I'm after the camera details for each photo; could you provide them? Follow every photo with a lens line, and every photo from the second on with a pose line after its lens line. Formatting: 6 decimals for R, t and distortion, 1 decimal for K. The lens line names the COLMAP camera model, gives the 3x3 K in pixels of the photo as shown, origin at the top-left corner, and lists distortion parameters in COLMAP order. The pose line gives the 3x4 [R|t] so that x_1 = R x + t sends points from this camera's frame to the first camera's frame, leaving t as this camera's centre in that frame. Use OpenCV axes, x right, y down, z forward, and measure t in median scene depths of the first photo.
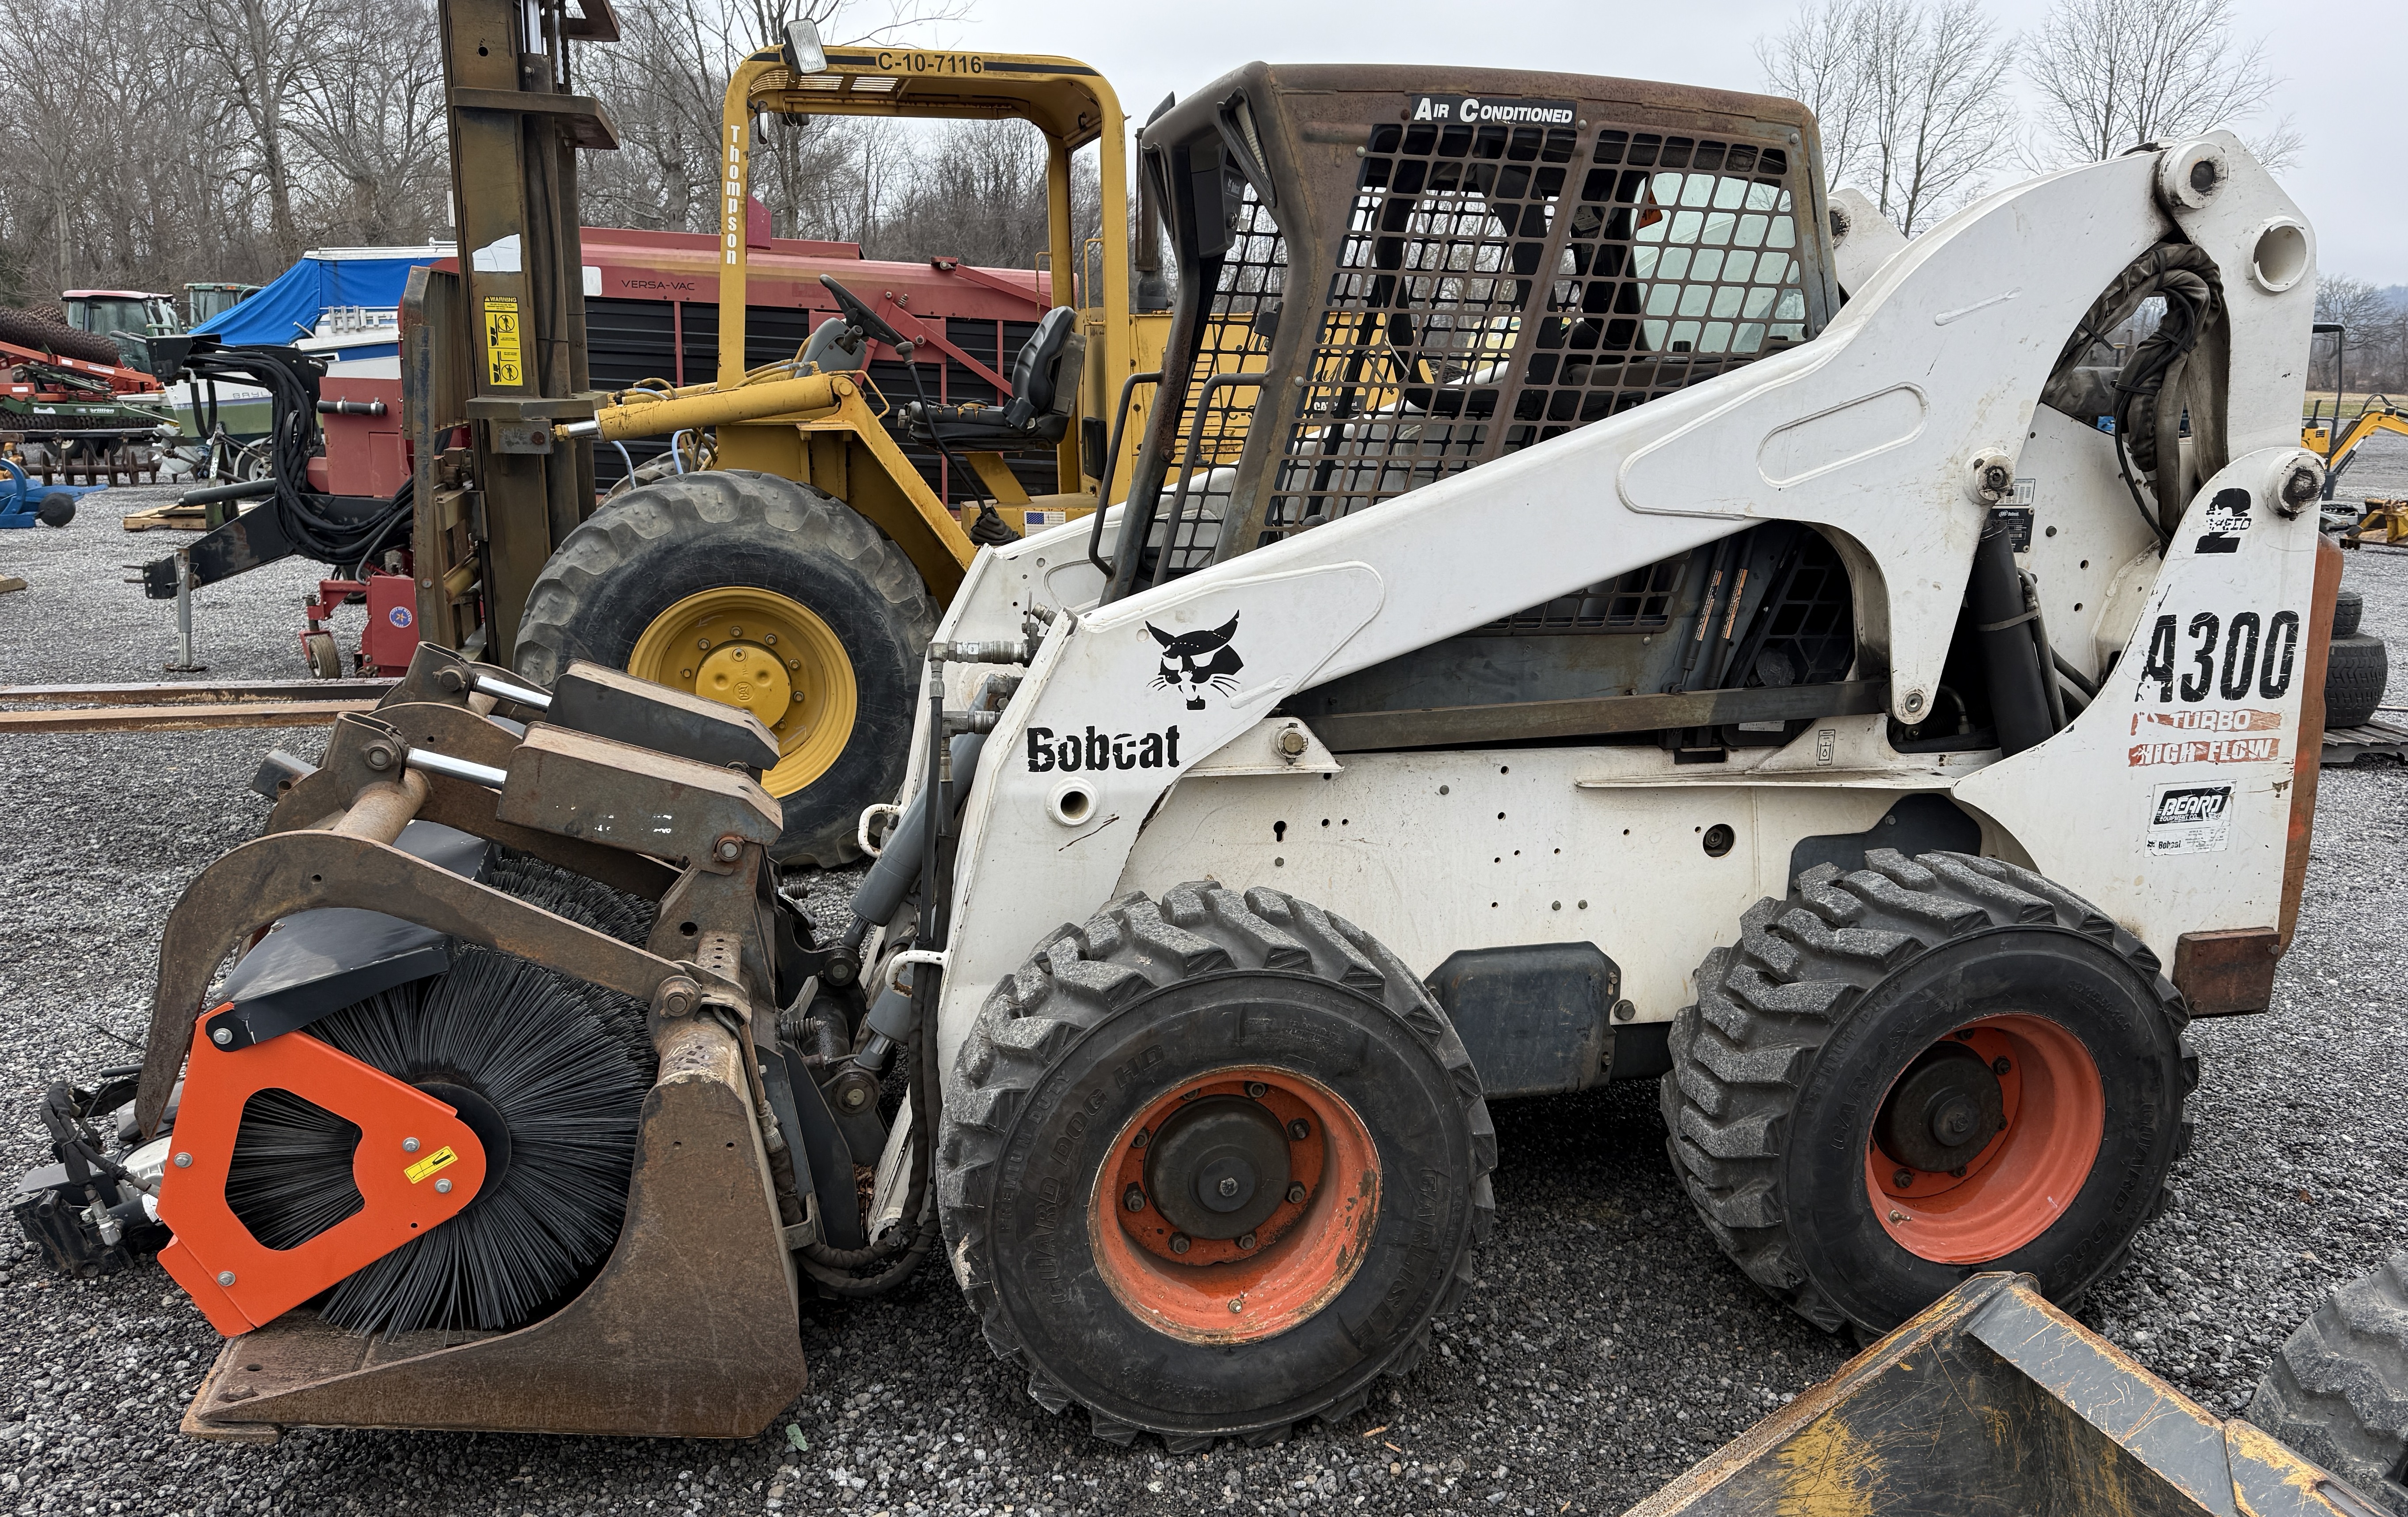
lens RADIAL K [[1783.3, 0, 1257.0], [0, 1783.3, 859.7], [0, 0, 1]] dist [0.157442, -0.234761]
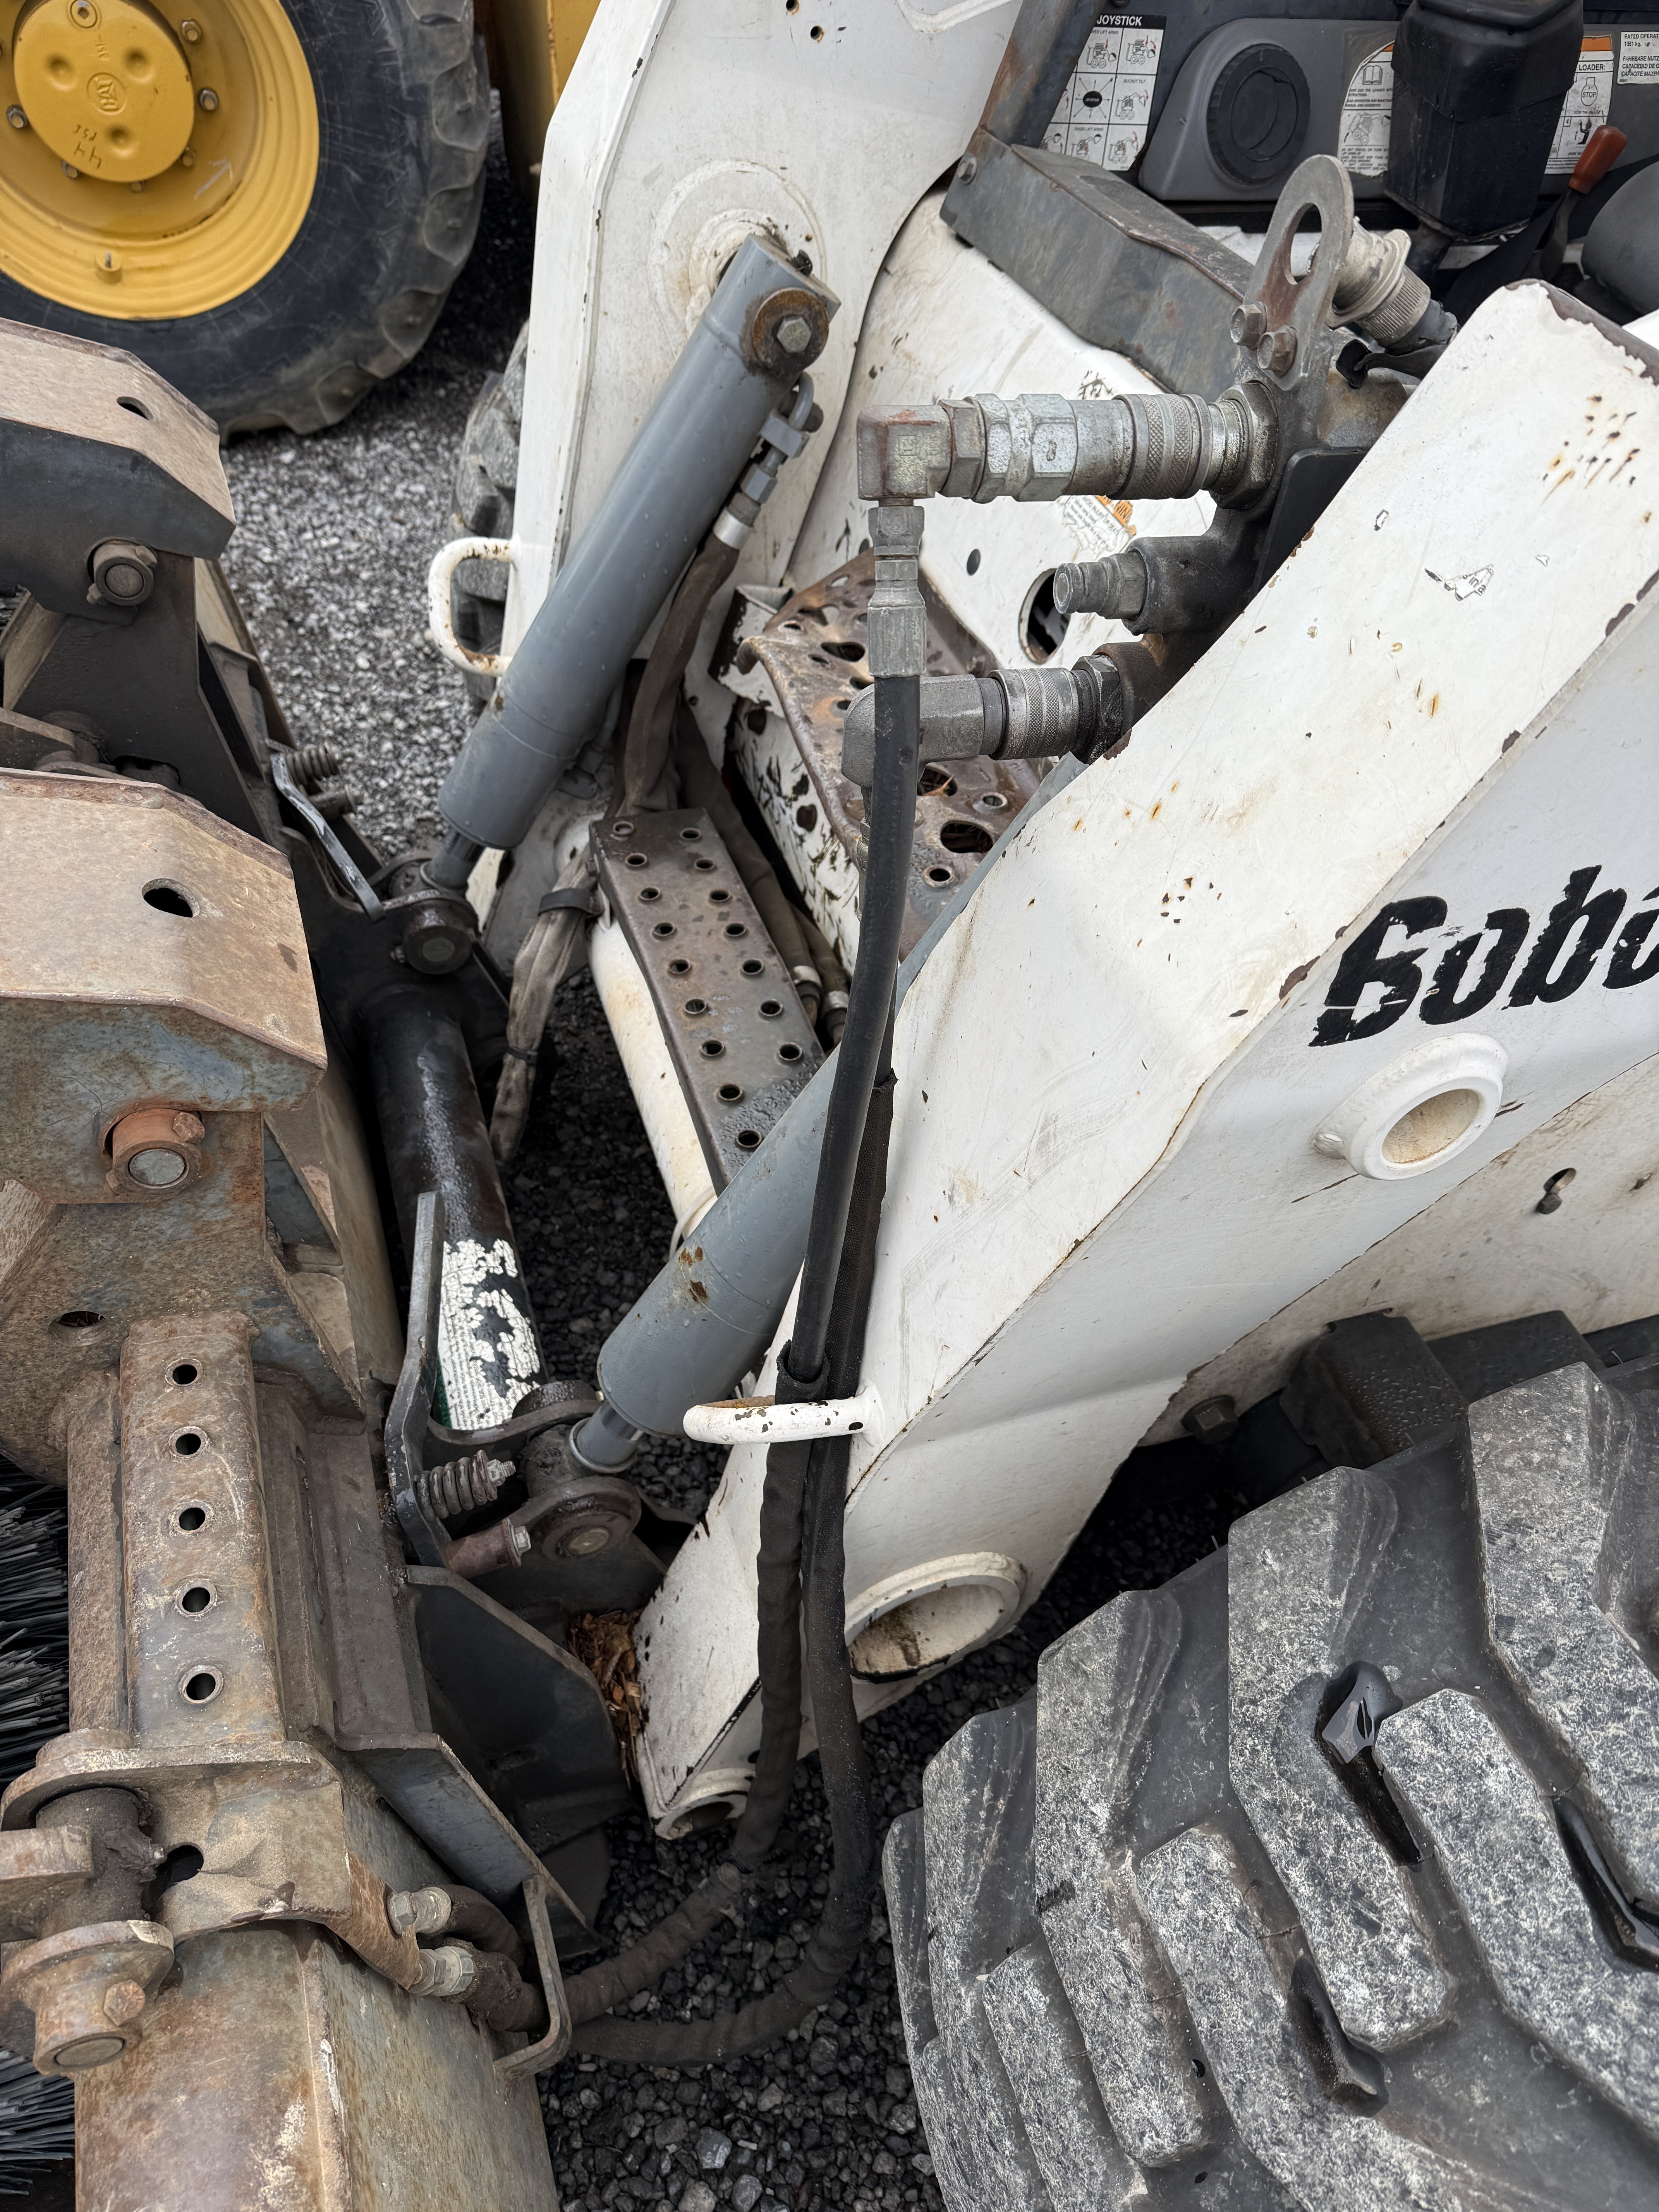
lens RADIAL K [[1560.5, 0, 833.7], [0, 1560.5, 1116.0], [0, 0, 1]] dist [0.024810, -0.023675]
pose [[0.996509, -0.019085, 0.081274, -0.211385], [-0.025620, 0.856636, 0.515286, -0.151824], [-0.079457, -0.515569, 0.853156, 0.804829]]
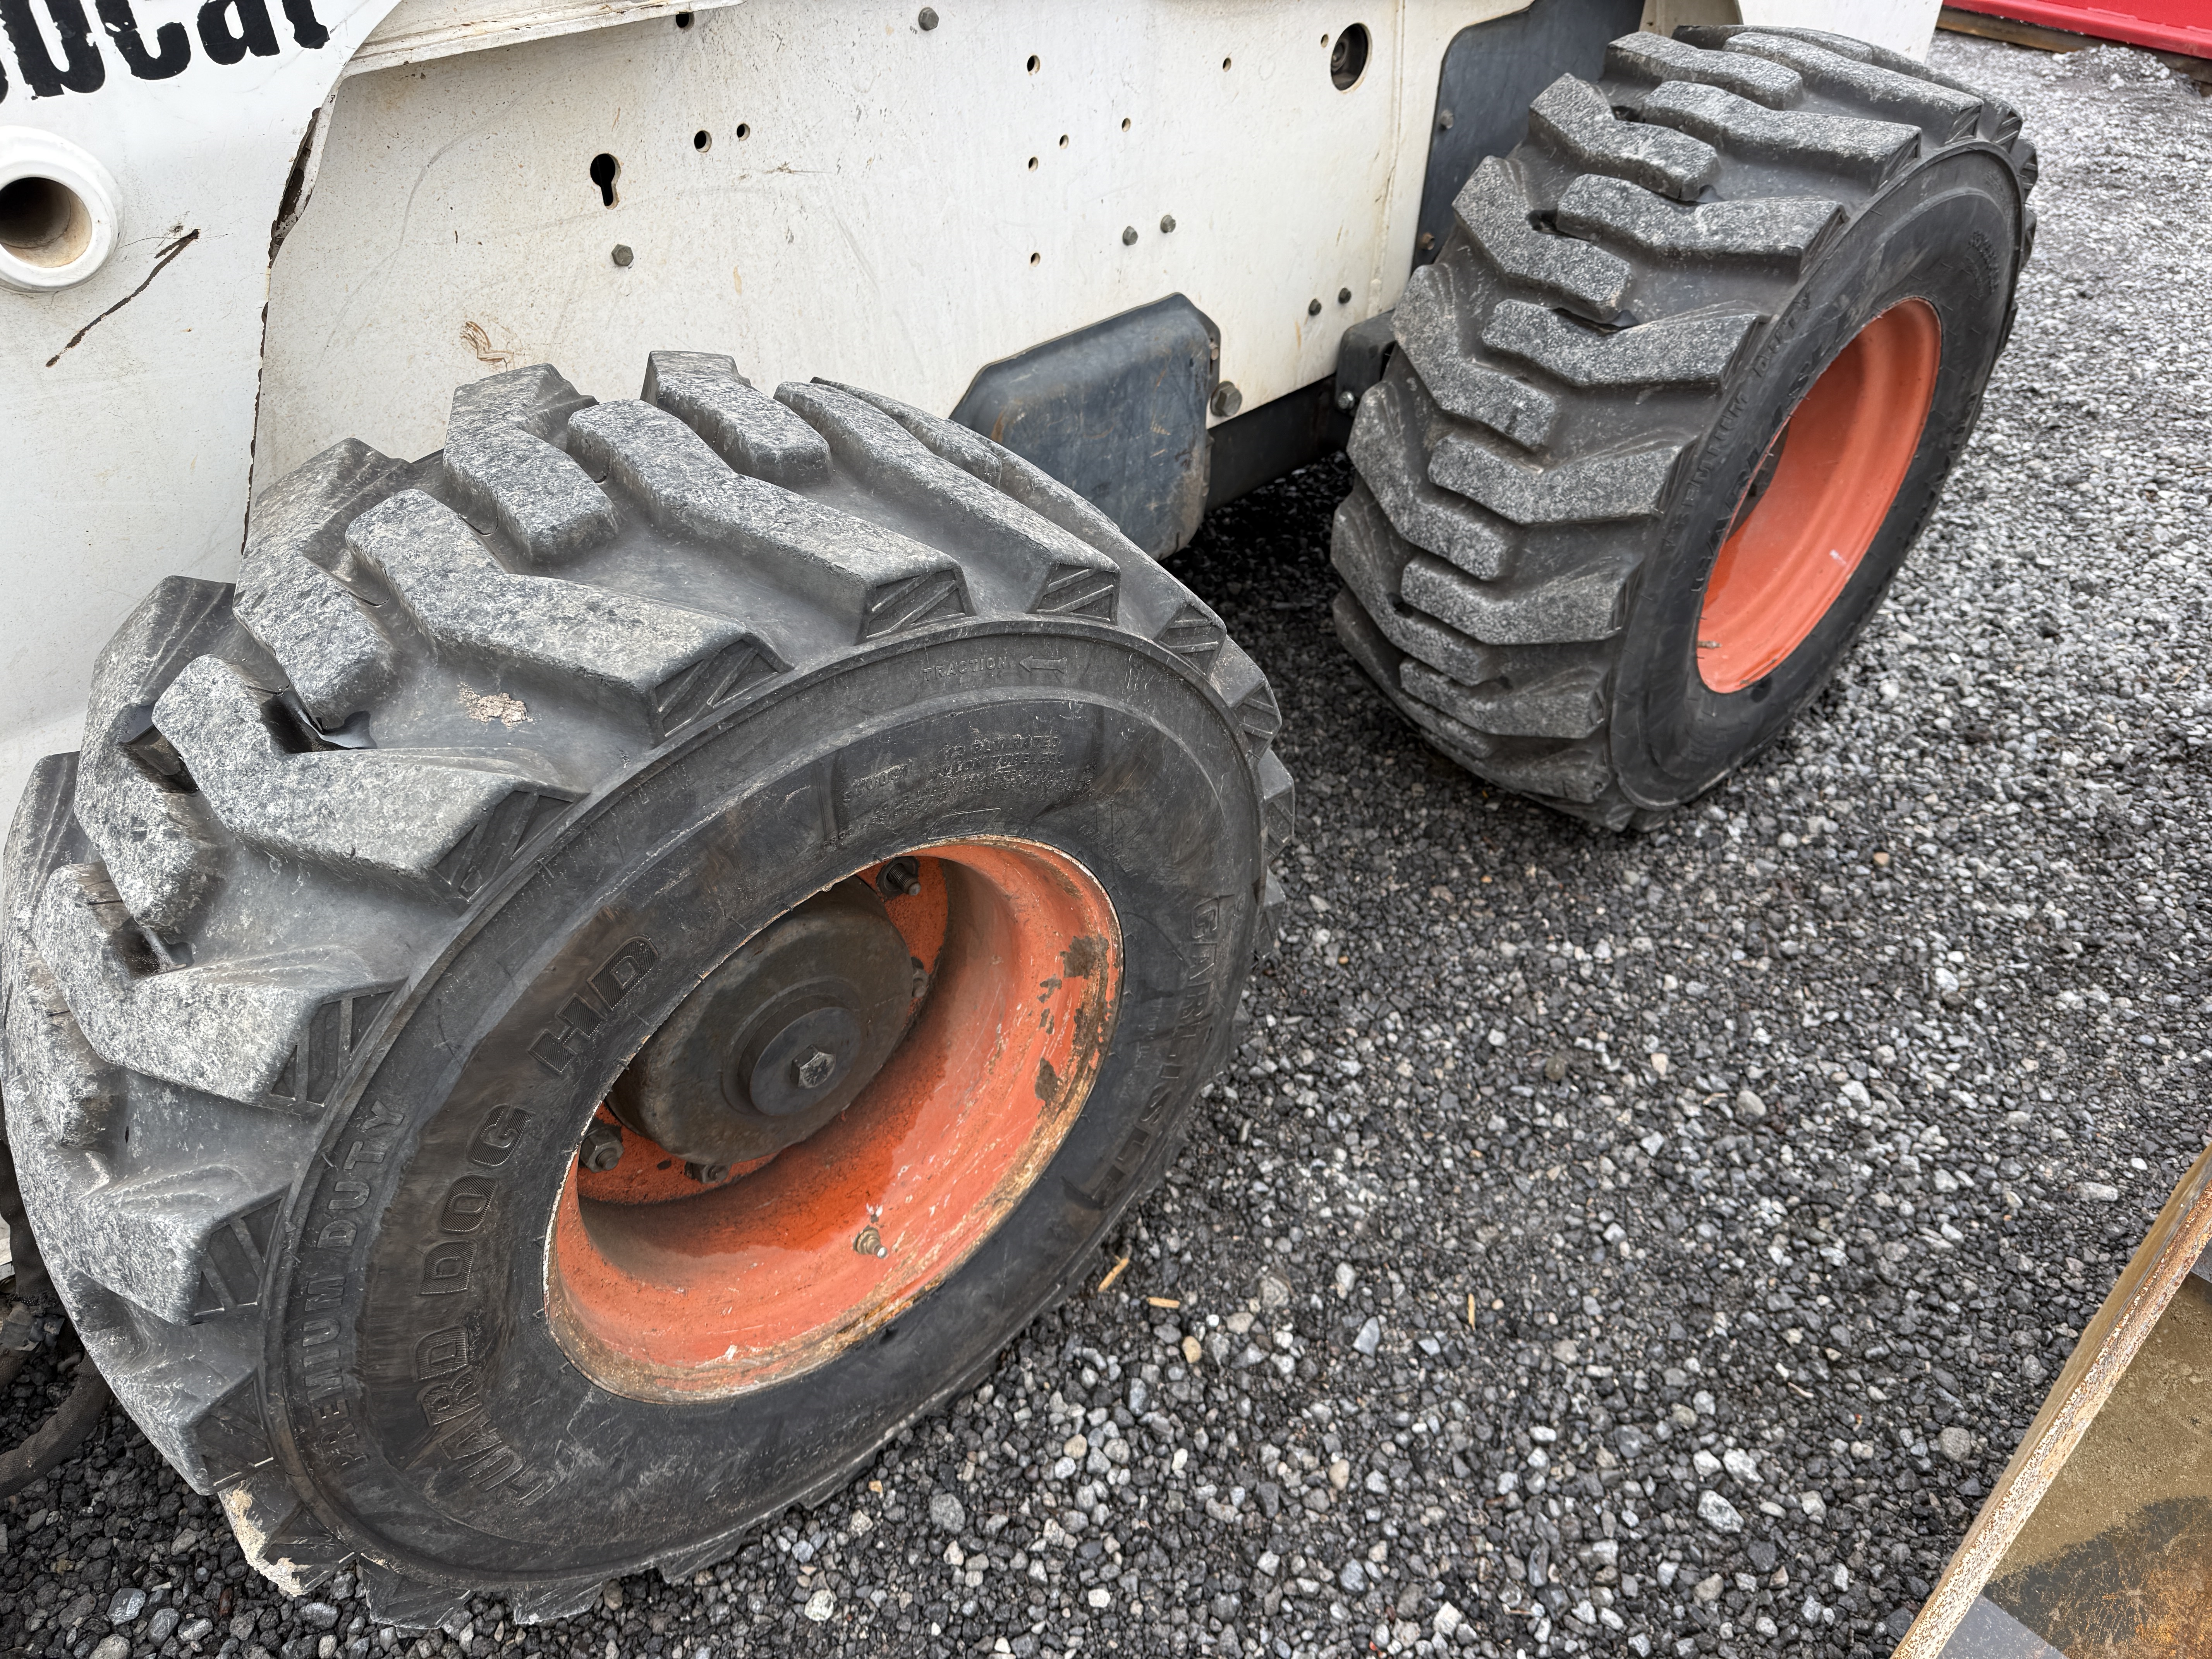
lens RADIAL K [[1560.5, 0, 1110.0], [0, 1560.5, 839.8], [0, 0, 1]] dist [0.024810, -0.023675]
pose [[0.879360, -0.319002, 0.353502, -0.067350], [0.130025, 0.875064, 0.466216, -0.039996], [-0.458060, -0.364008, 0.810974, 0.637810]]
